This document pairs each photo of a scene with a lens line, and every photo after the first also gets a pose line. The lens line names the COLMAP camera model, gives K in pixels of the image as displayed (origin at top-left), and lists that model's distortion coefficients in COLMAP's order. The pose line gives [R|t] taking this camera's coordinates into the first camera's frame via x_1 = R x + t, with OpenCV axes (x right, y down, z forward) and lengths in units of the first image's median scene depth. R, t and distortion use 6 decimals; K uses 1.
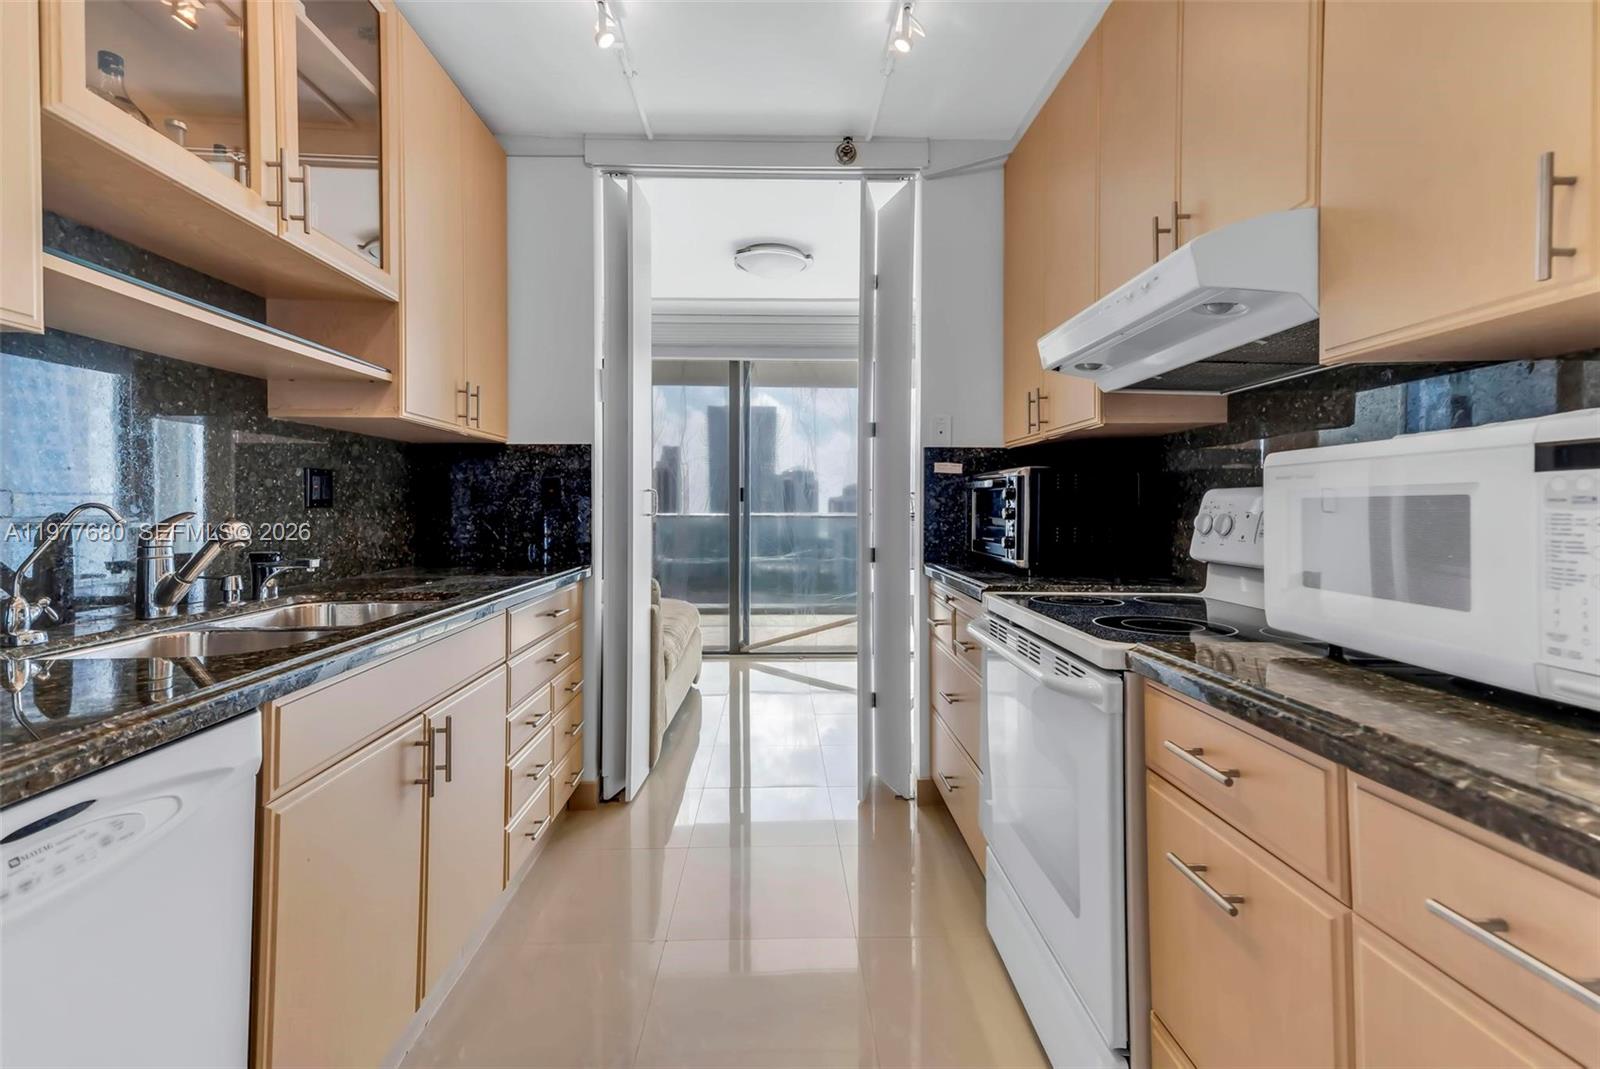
lens RADIAL K [[767.0, 0, 775.2], [0, 767.0, 520.5], [0, 0, 1]] dist [0.060809, -0.000317]
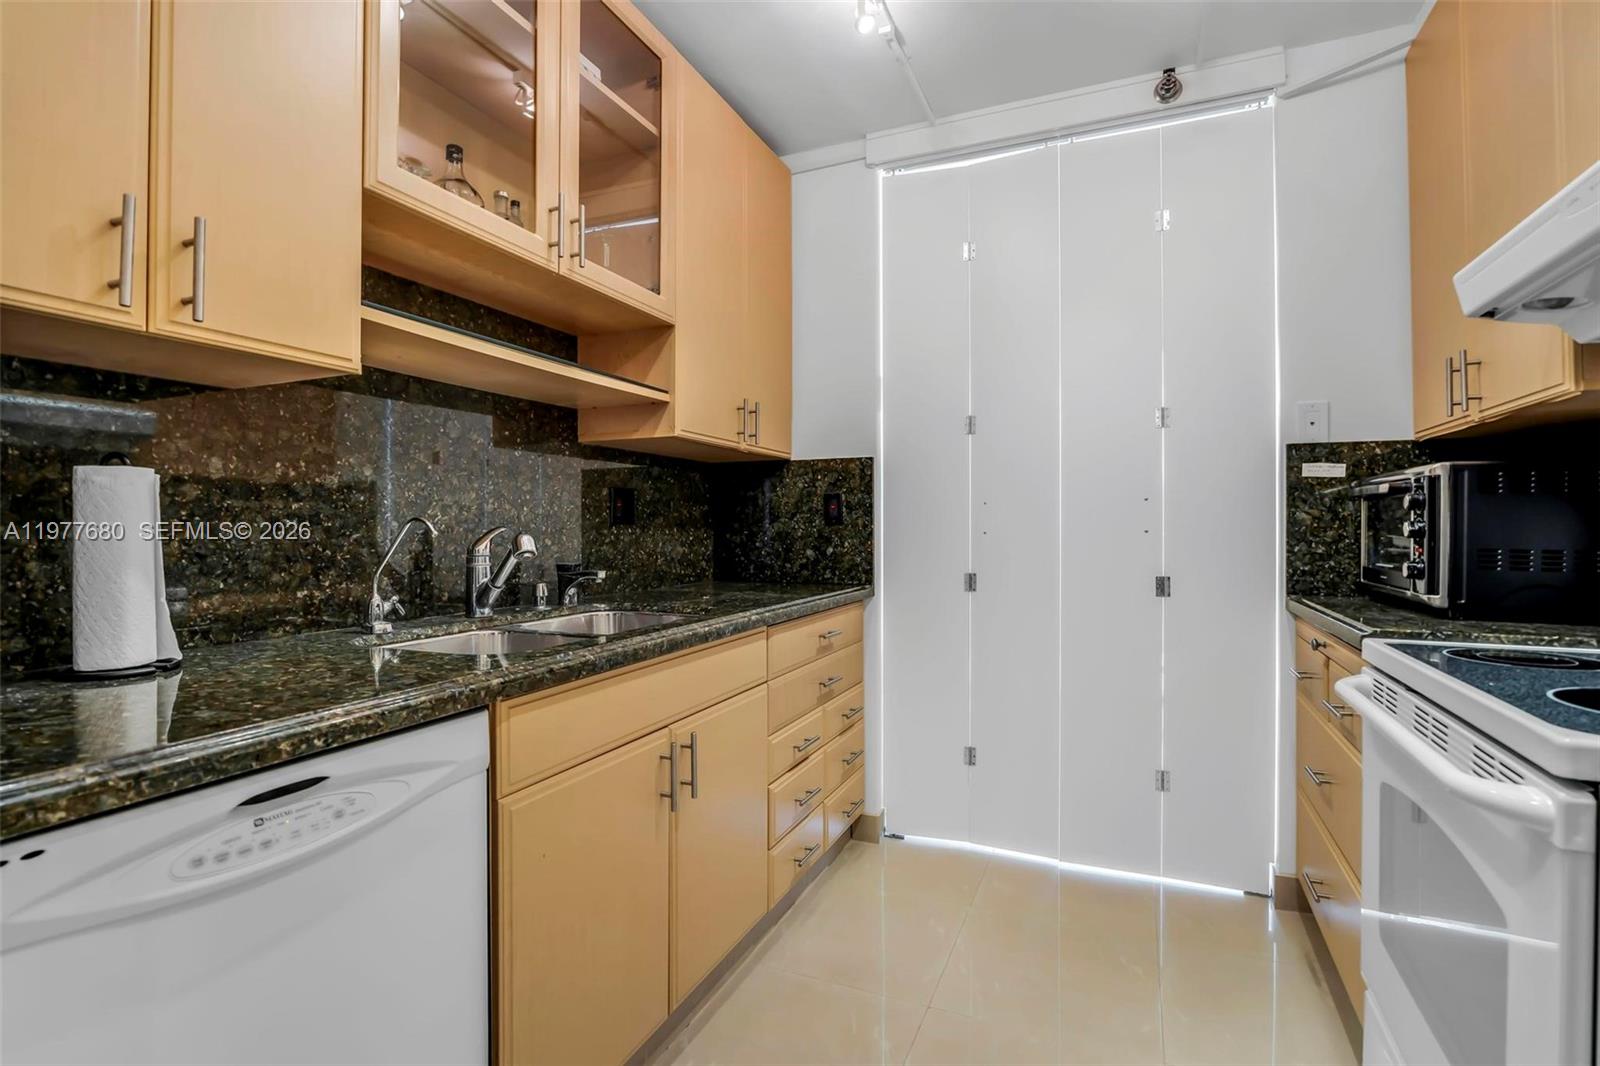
lens RADIAL K [[774.0, 0, 781.9], [0, 774.0, 534.8], [0, 0, 1]] dist [-0.011472, 0.000423]
pose [[0.908998, 0.002853, -0.416790, 0.078427], [-0.007212, 0.999935, -0.008884, 0.007611], [0.416737, 0.011082, 0.908959, 0.131970]]
